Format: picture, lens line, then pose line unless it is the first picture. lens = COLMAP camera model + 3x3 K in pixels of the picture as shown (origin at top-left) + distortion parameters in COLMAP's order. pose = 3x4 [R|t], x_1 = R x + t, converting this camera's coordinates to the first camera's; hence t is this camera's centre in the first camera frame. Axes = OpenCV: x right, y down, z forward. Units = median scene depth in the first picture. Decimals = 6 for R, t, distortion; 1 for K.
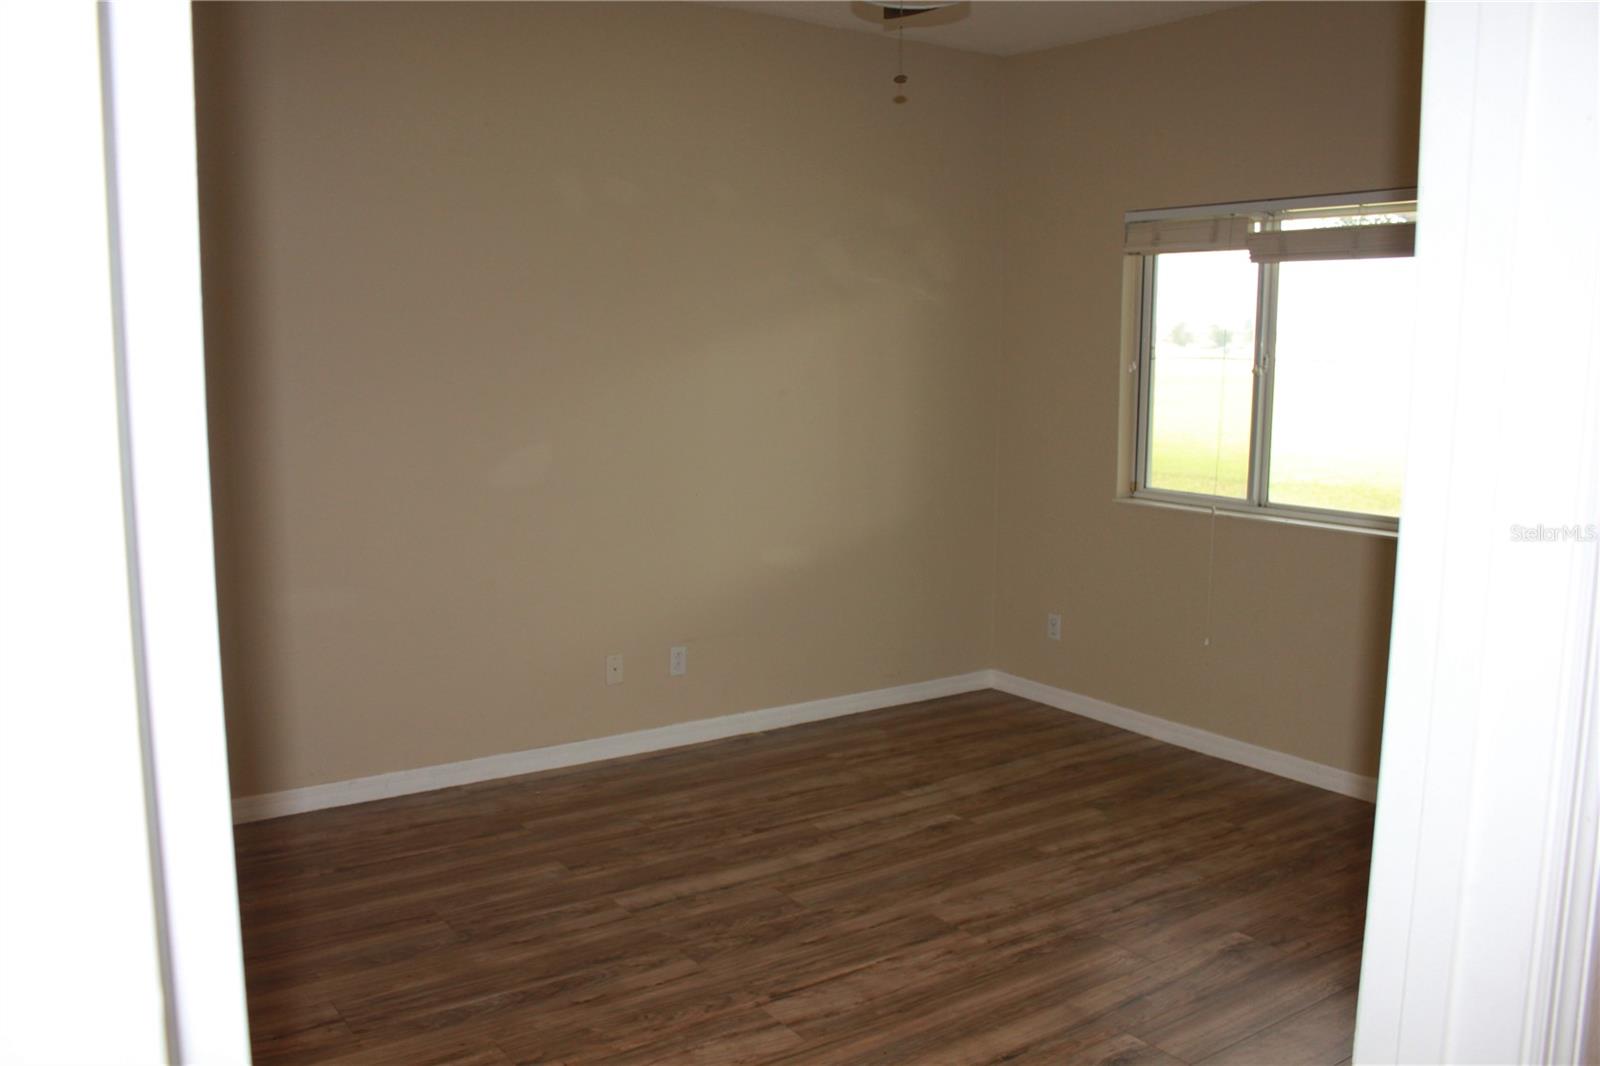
lens RADIAL K [[1337.5, 0, 800.0], [0, 1337.5, 533.0], [0, 0, 1]] dist [-0.171584, 0.151207]
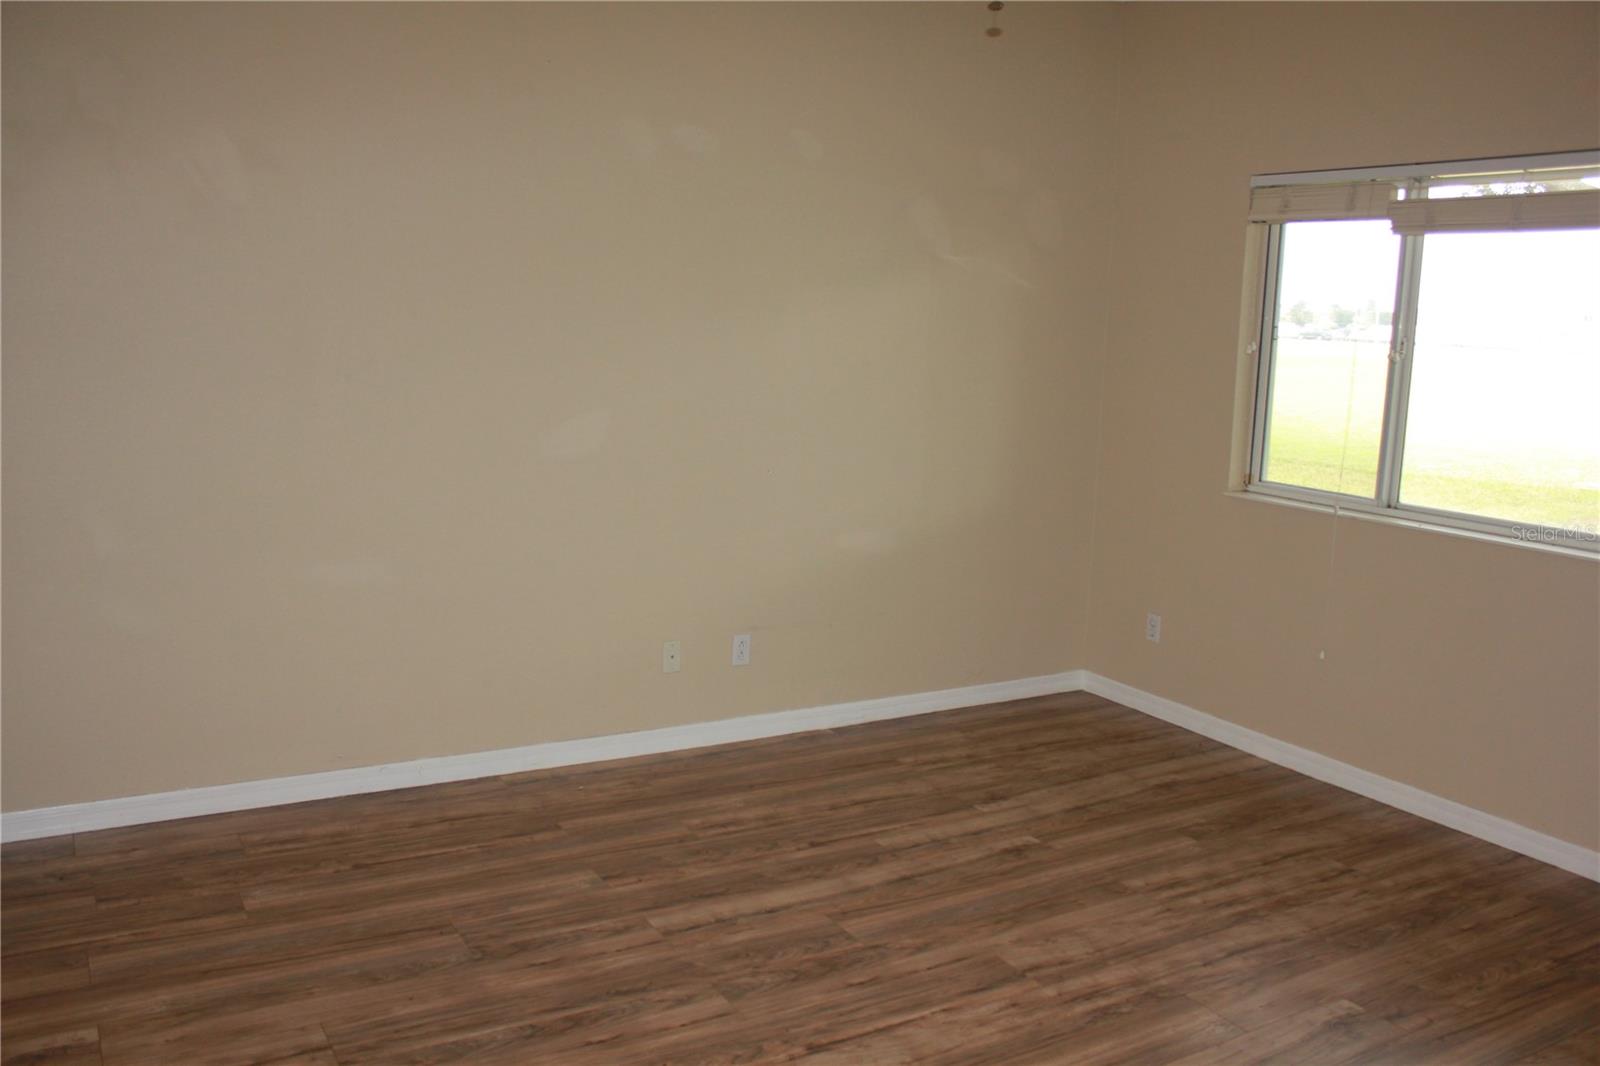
lens RADIAL K [[1337.5, 0, 800.0], [0, 1337.5, 533.0], [0, 0, 1]] dist [-0.171584, 0.151207]
pose [[0.996306, 0.038824, -0.076597, 0.022092], [-0.036908, 0.998973, 0.026272, -0.014268], [0.077539, -0.023348, 0.996716, 0.104571]]
